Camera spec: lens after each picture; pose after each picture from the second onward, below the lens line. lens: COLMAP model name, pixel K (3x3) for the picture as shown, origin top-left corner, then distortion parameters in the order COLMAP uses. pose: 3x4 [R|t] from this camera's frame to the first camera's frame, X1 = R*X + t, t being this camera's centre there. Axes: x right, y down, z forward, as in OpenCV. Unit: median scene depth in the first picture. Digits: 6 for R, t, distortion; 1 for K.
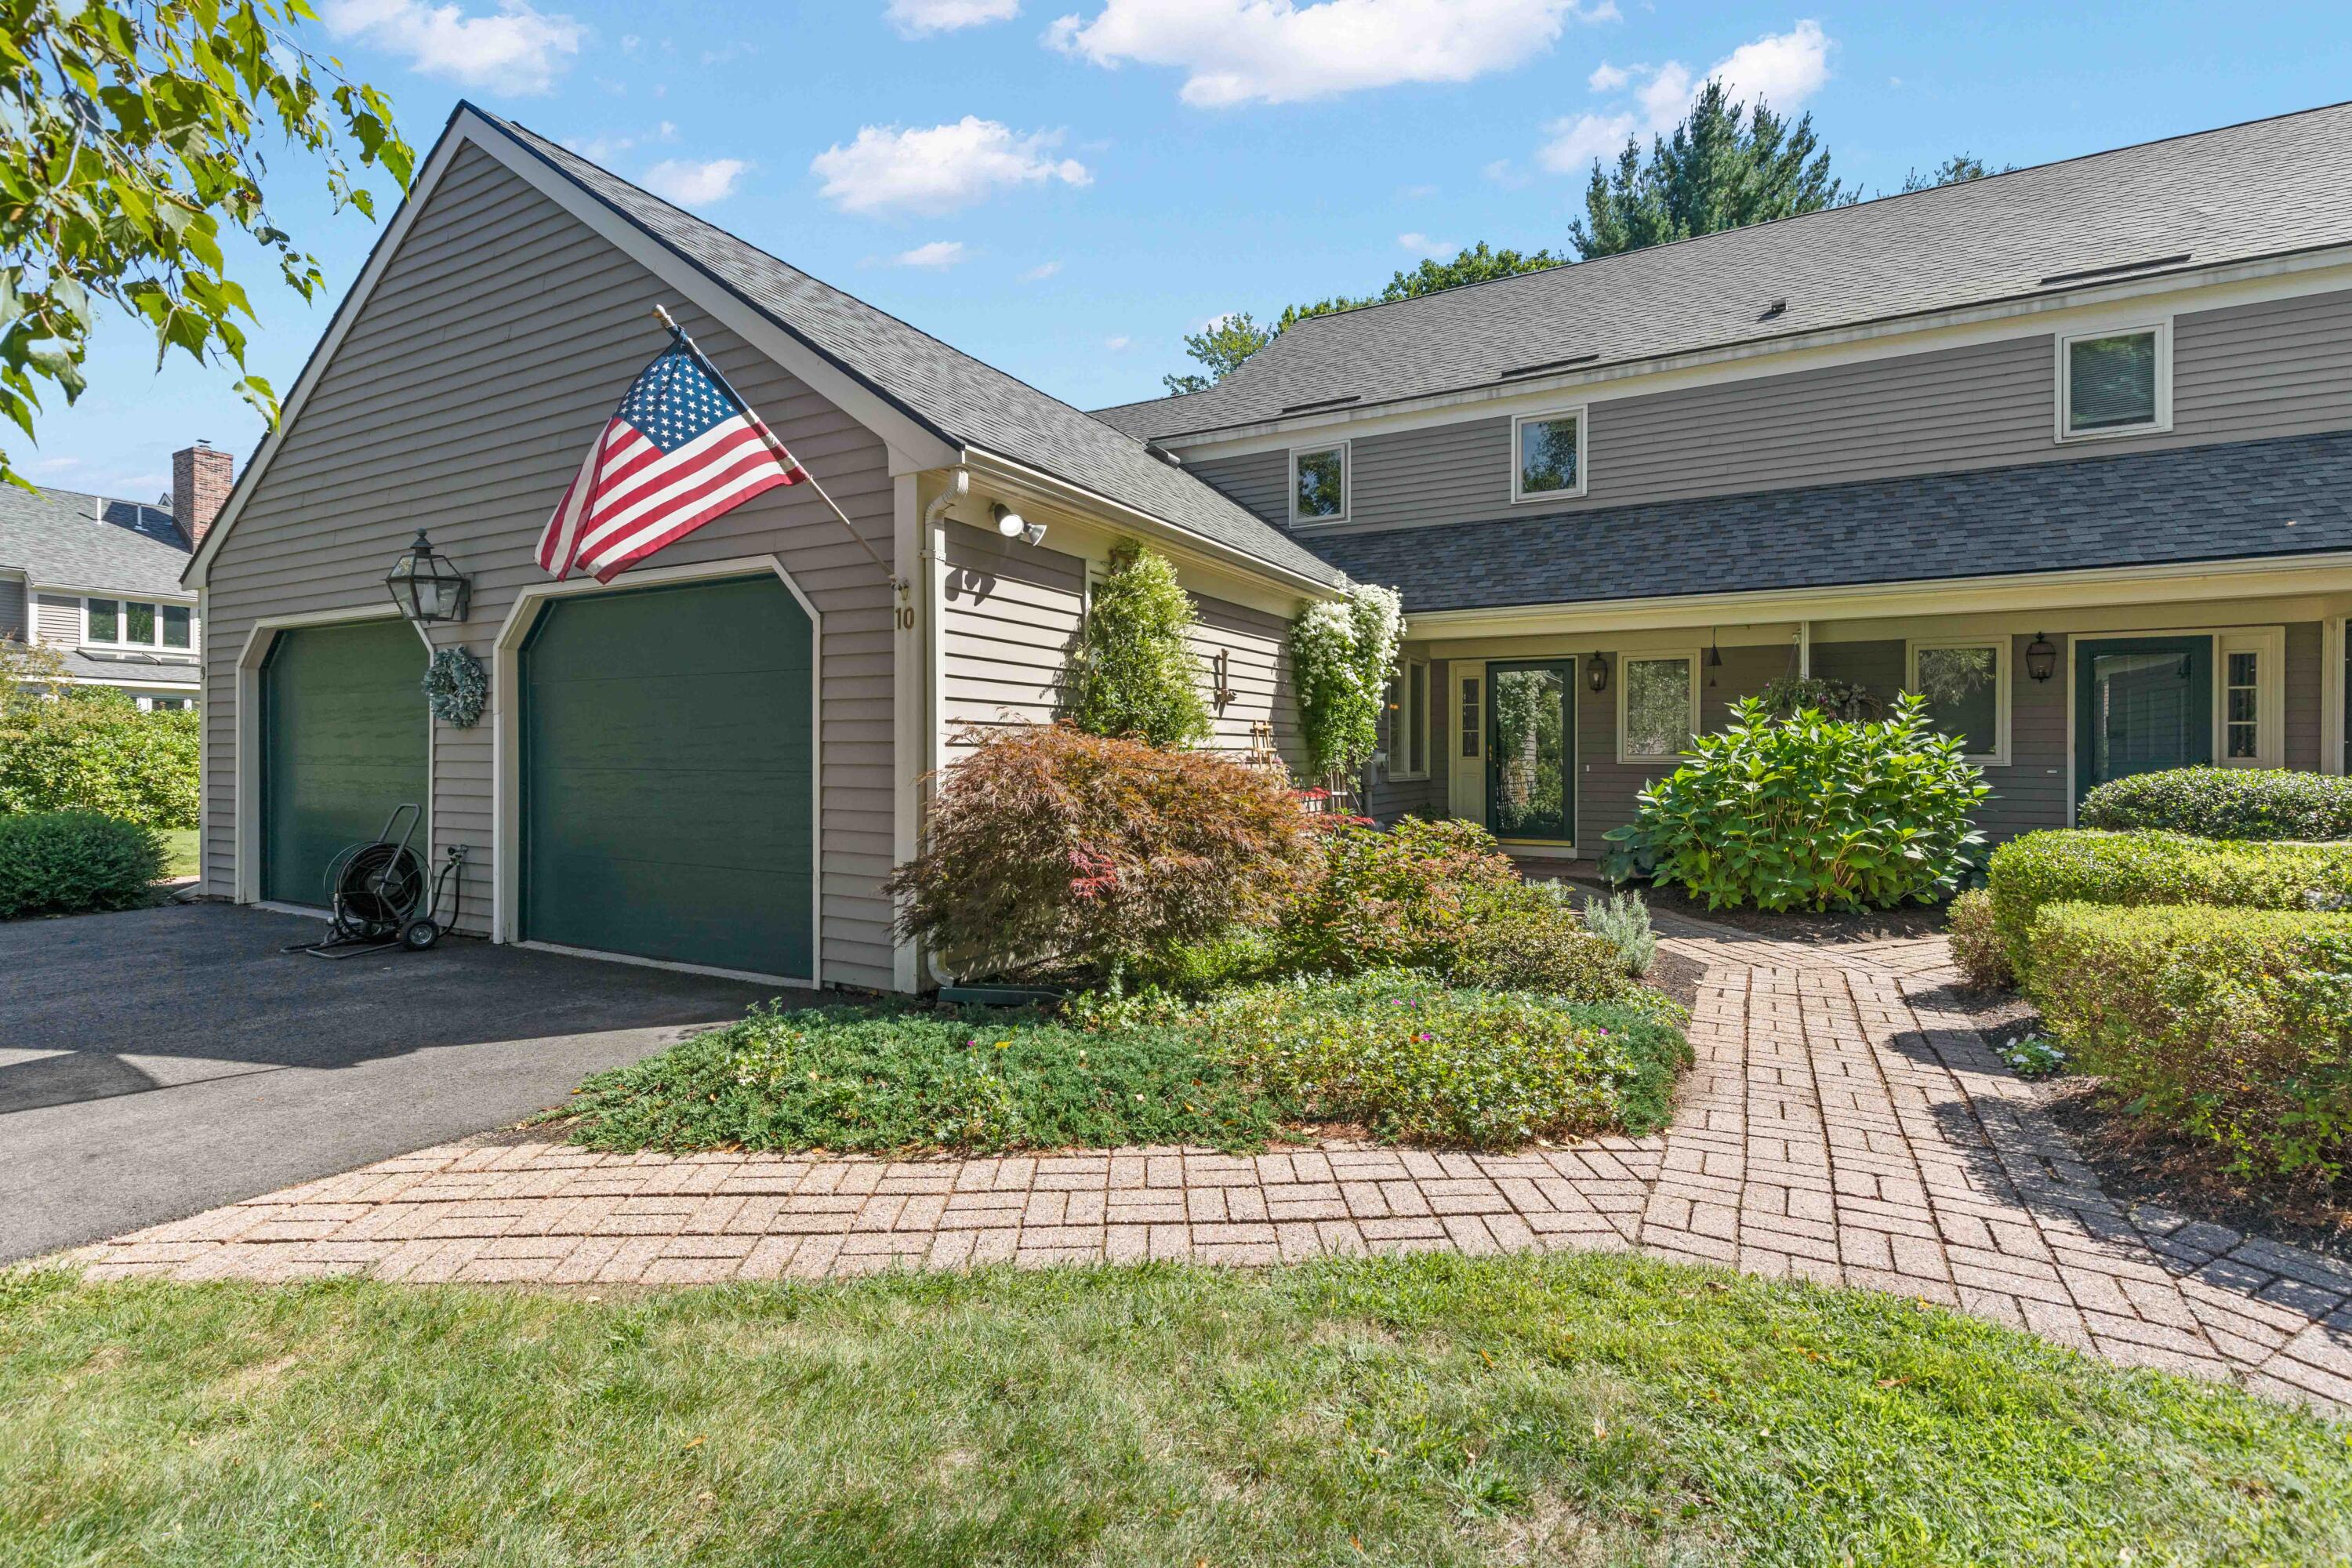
lens RADIAL K [[1064.3, 0, 1186.2], [0, 1064.3, 759.8], [0, 0, 1]] dist [0.008488, -0.001867]
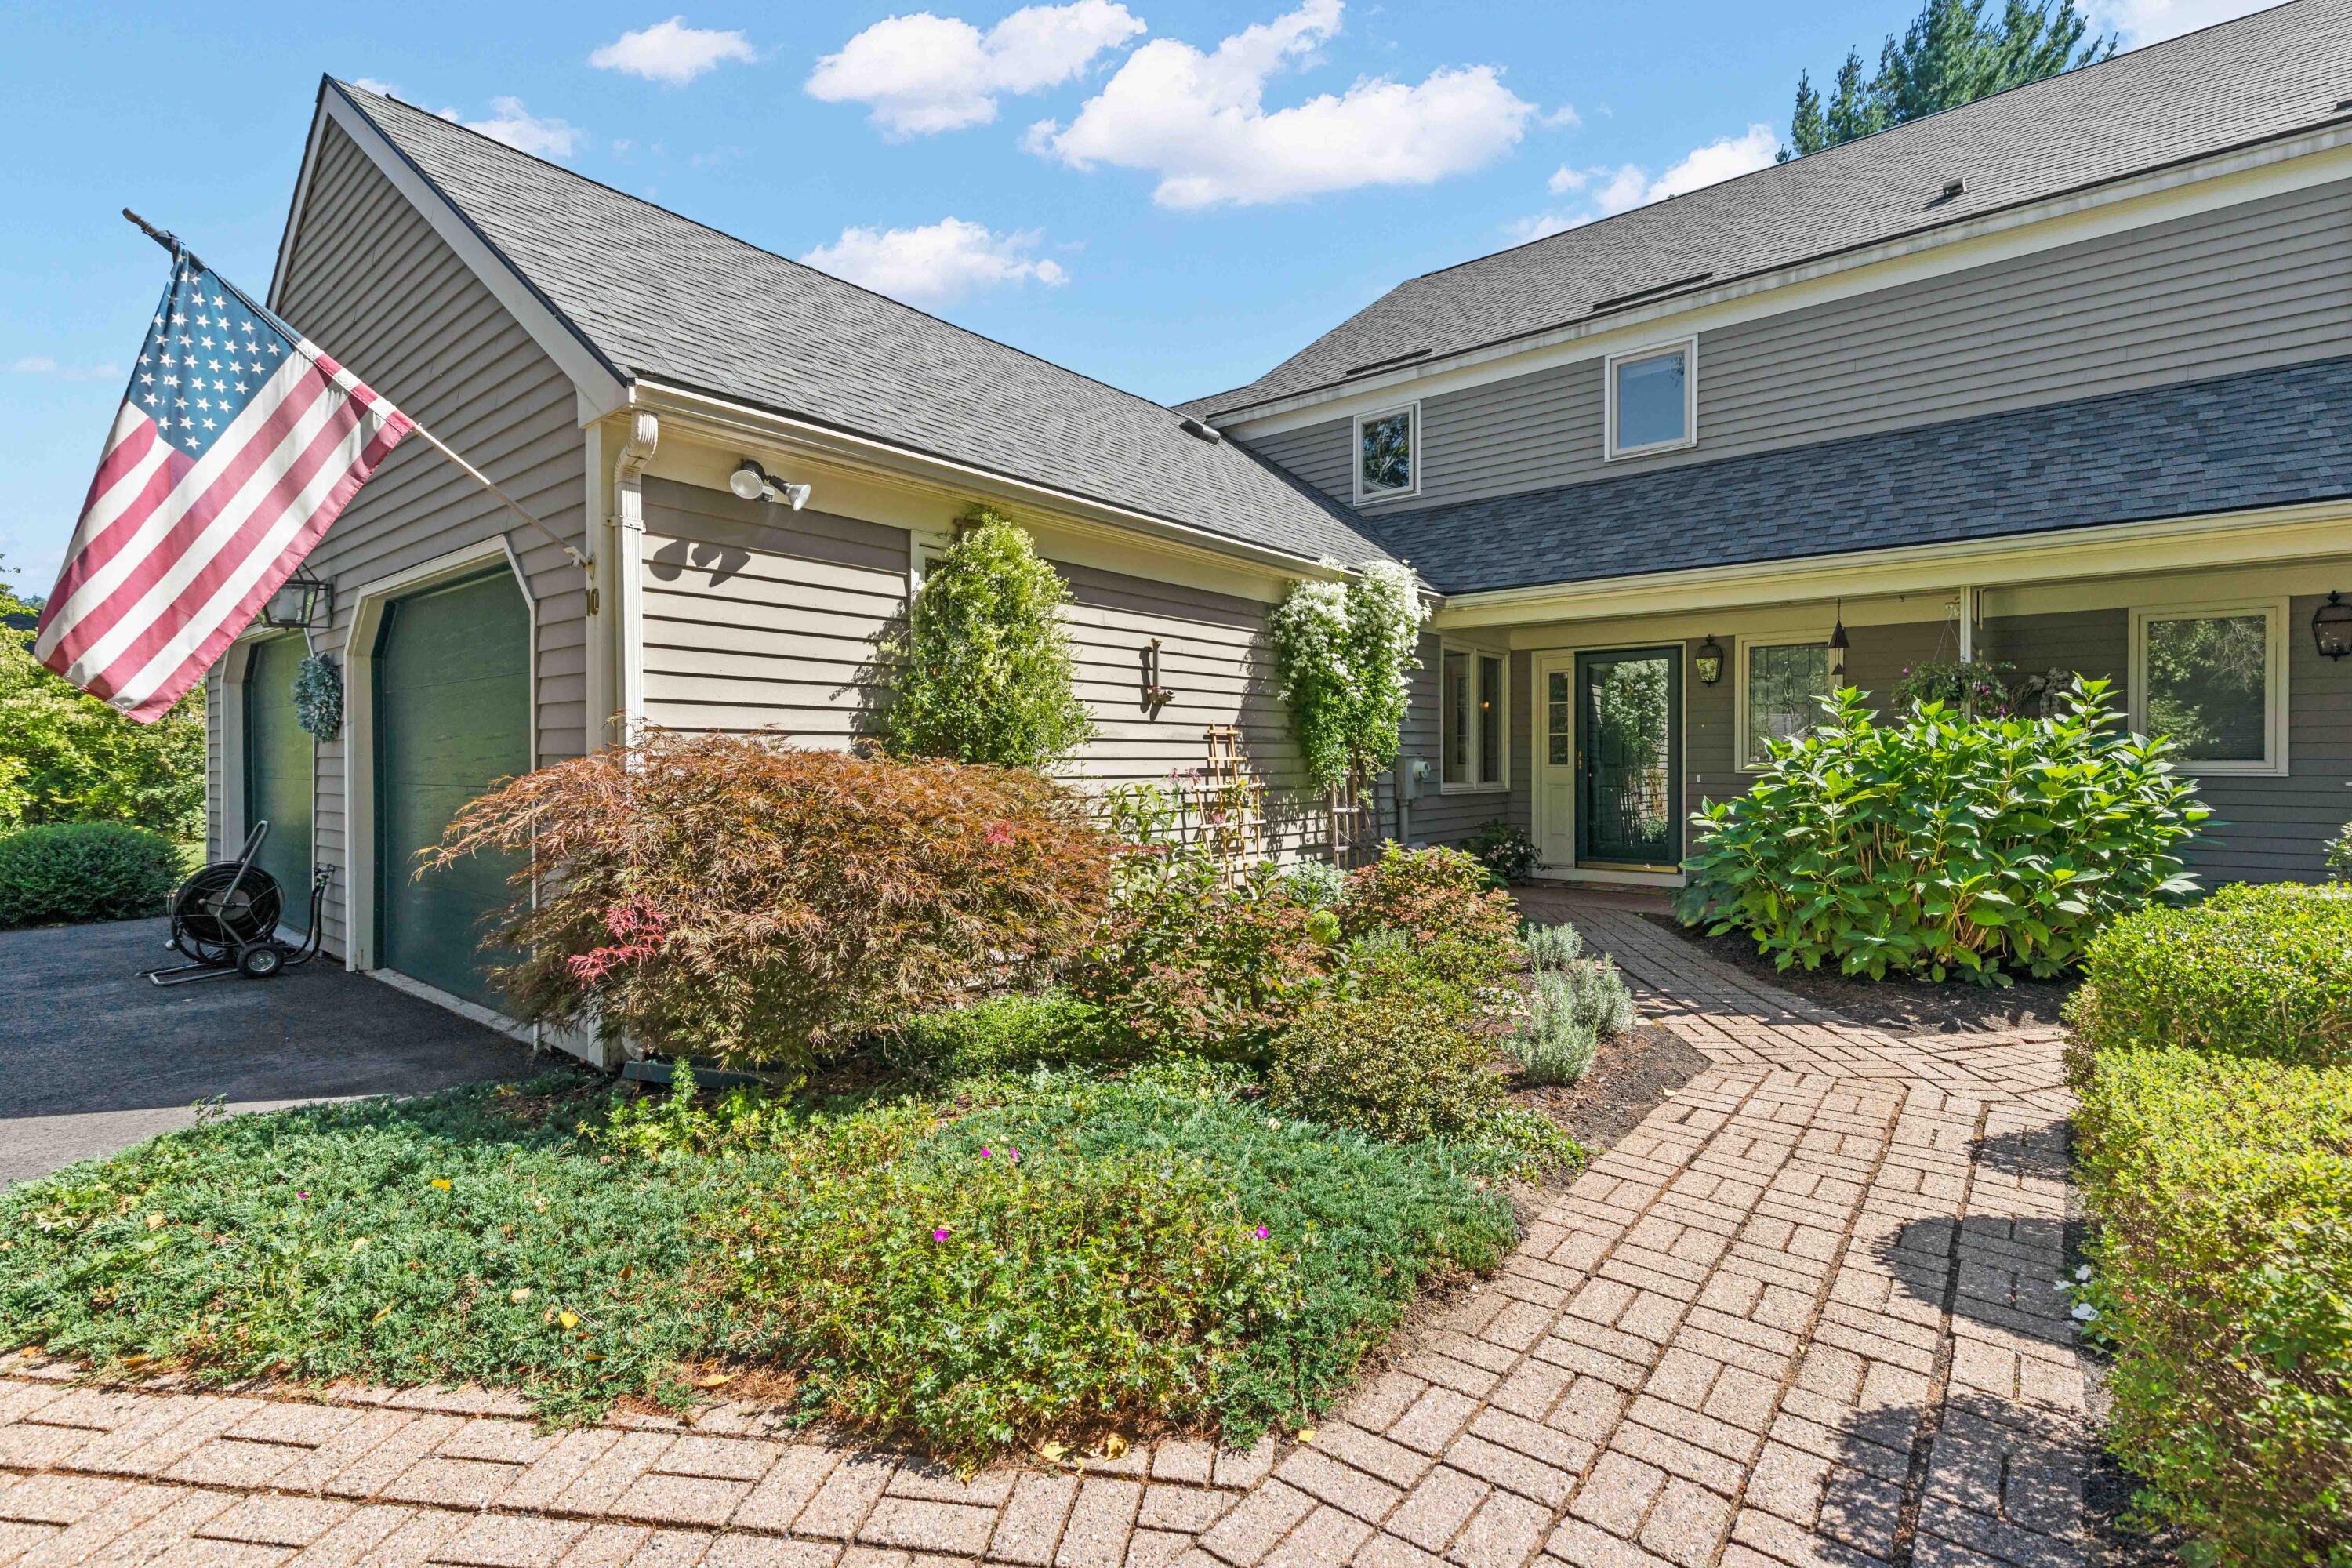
lens RADIAL K [[1064.3, 0, 1191.5], [0, 1064.3, 769.0], [0, 0, 1]] dist [0.008488, -0.001867]
pose [[0.983380, -0.002162, -0.181548, 0.225689], [0.002860, 0.999990, 0.003580, -0.005510], [0.181539, -0.004040, 0.983376, 0.194084]]
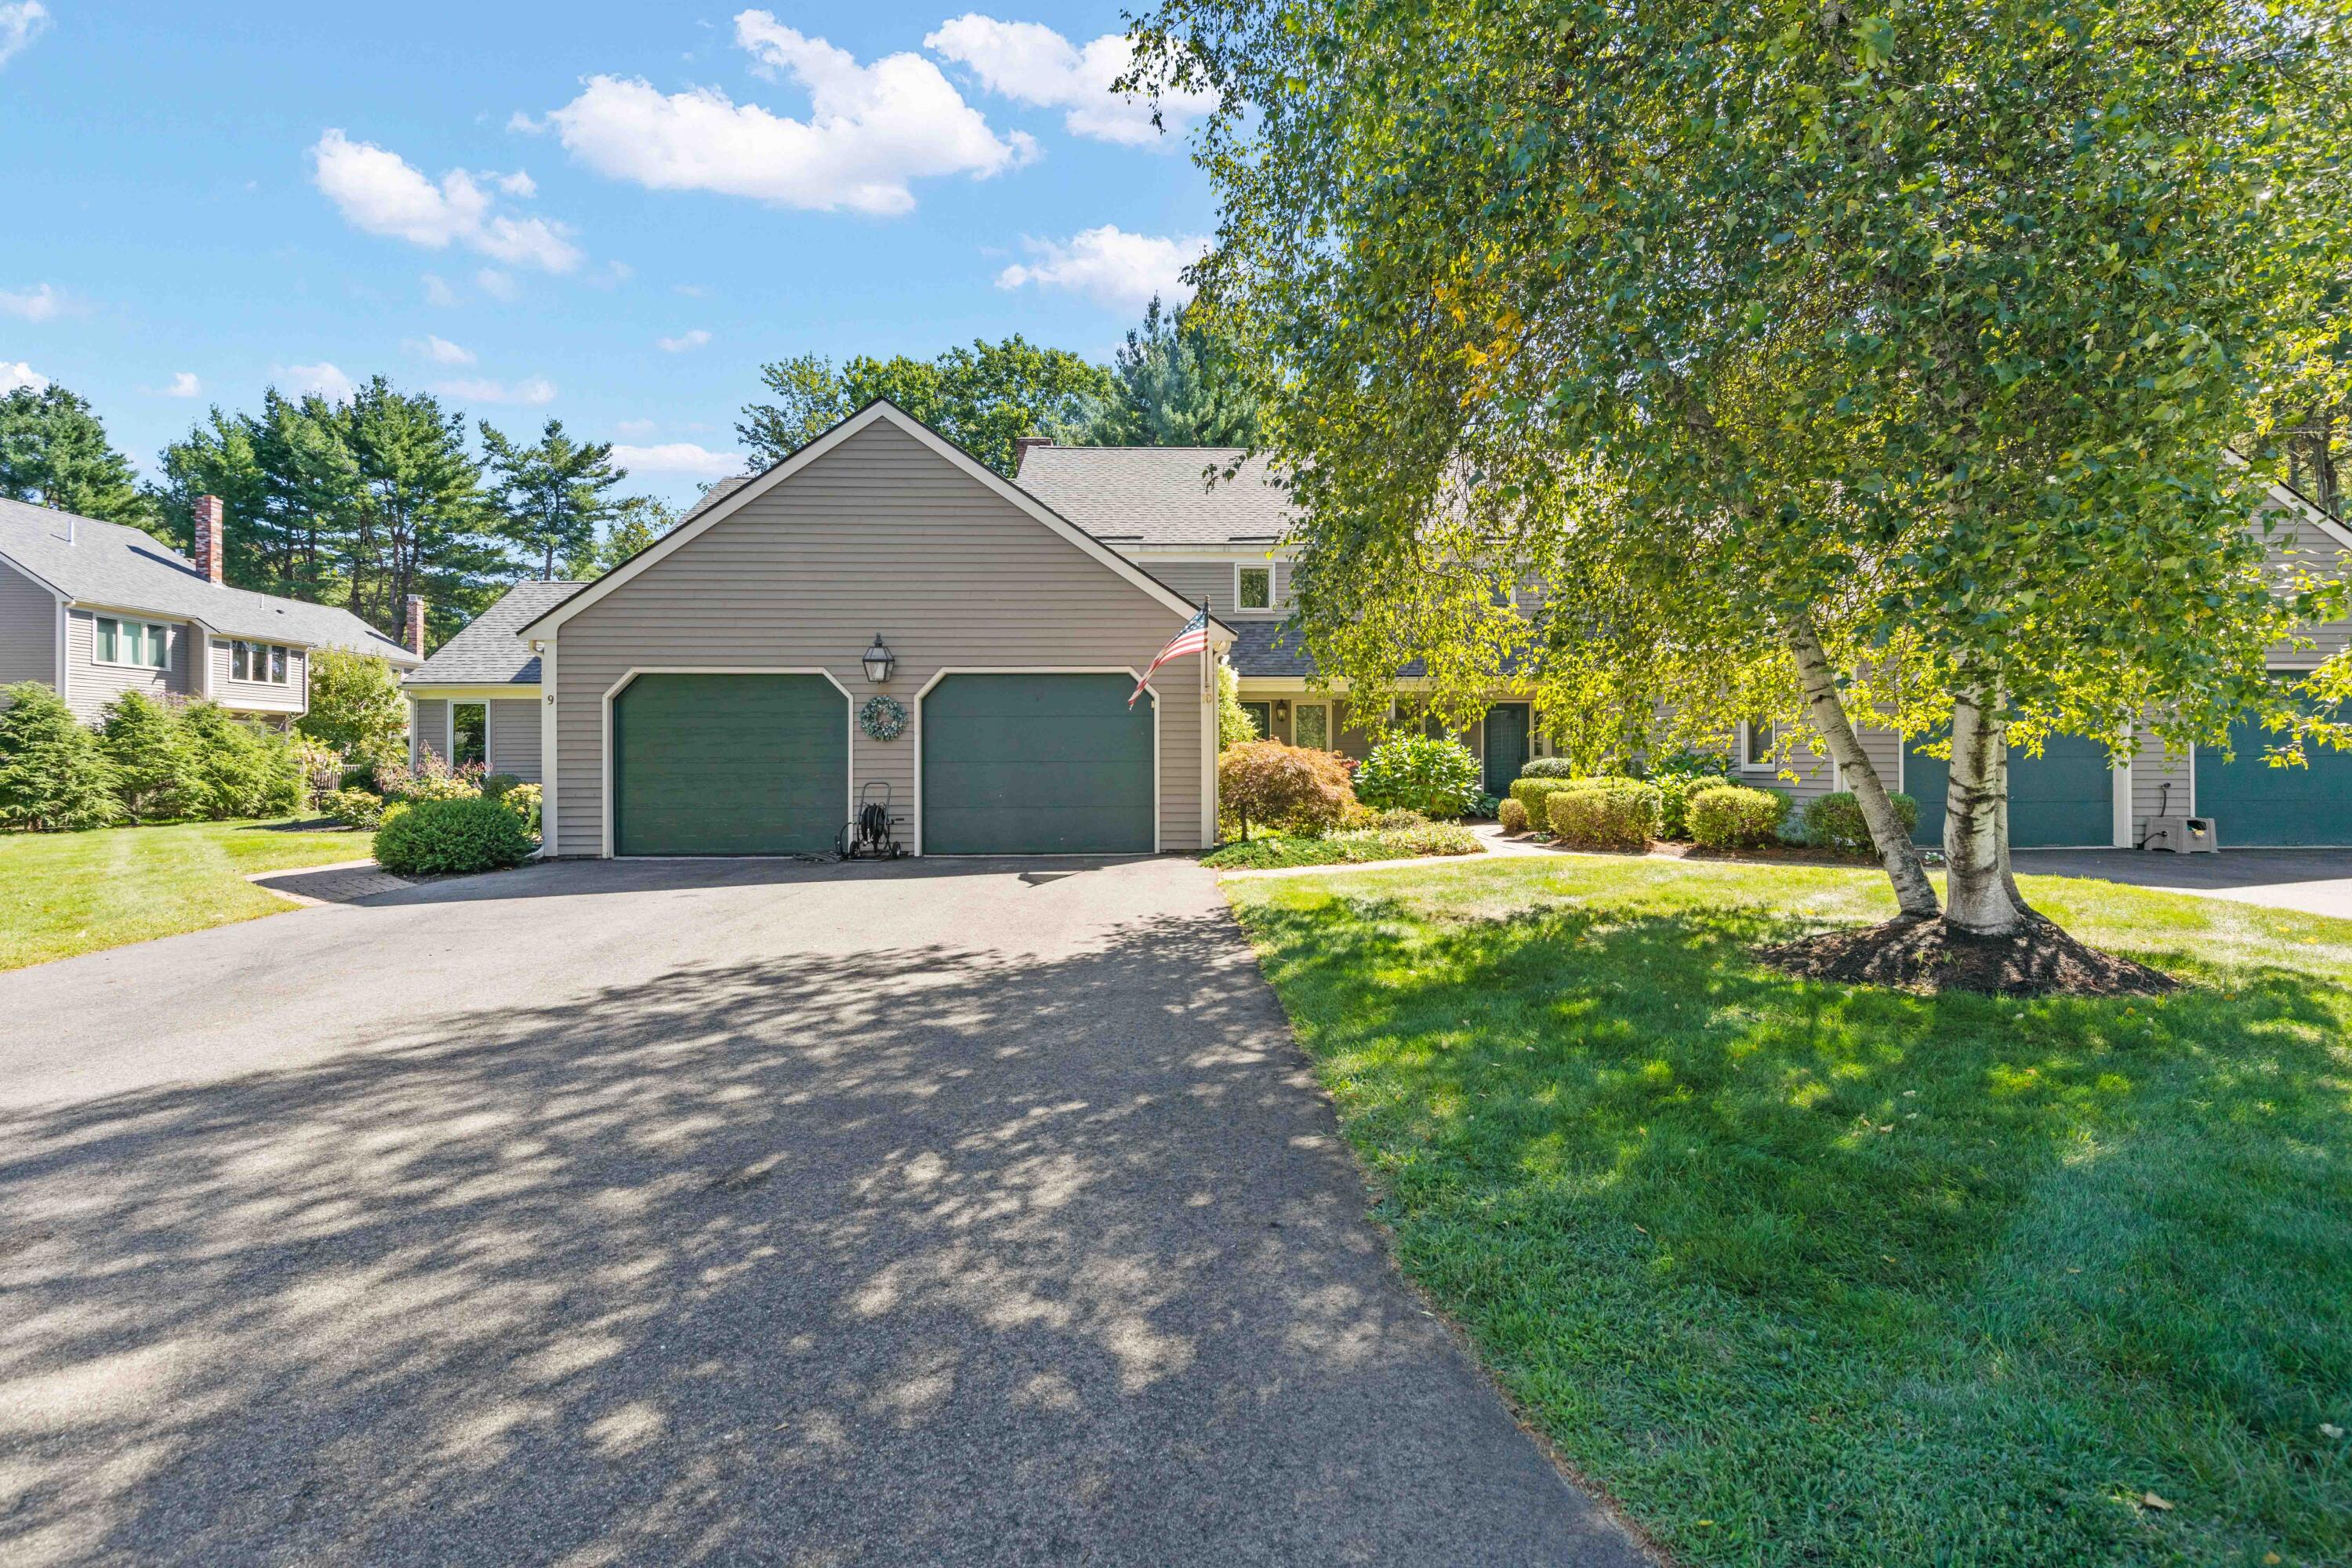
lens RADIAL K [[1064.3, 0, 1180.5], [0, 1064.3, 786.1], [0, 0, 1]] dist [0.008488, -0.001867]
pose [[0.863955, -0.017038, 0.503281, -1.071869], [0.008430, 0.999777, 0.019375, 0.015748], [-0.503499, -0.012497, 0.863906, -0.763392]]
